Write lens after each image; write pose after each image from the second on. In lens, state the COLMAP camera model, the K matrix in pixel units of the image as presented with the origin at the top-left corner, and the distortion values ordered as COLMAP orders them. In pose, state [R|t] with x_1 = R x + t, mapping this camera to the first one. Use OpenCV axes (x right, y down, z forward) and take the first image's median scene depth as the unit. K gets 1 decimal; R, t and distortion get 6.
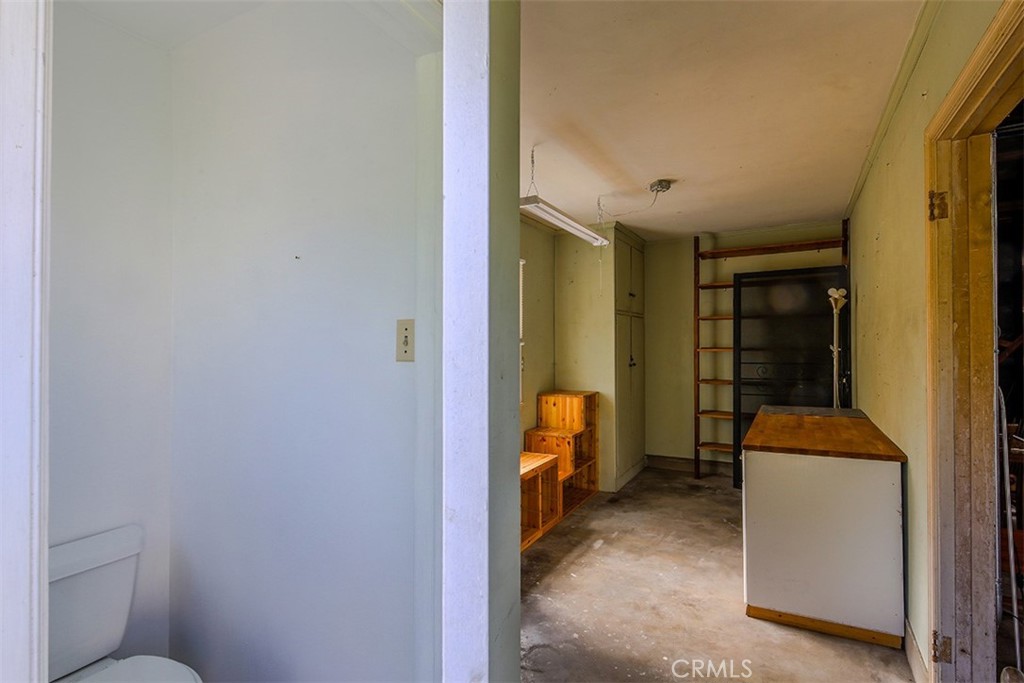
lens RADIAL K [[484.6, 0, 512.0], [0, 484.6, 341.5], [0, 0, 1]] dist [-0.000012, -0.000127]
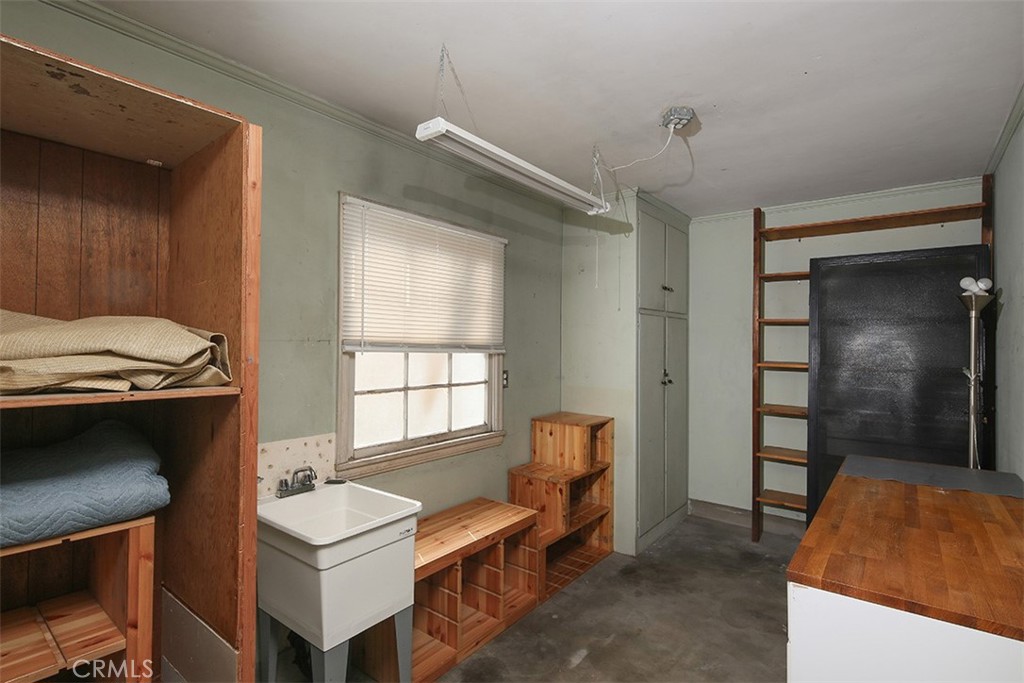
lens RADIAL K [[502.2, 0, 518.1], [0, 502.2, 333.5], [0, 0, 1]] dist [0.000564, -0.001316]
pose [[0.991551, 0.019447, -0.128254, 0.142846], [-0.021514, 0.999660, -0.014753, -0.012739], [0.127924, 0.017387, 0.991632, 0.240647]]
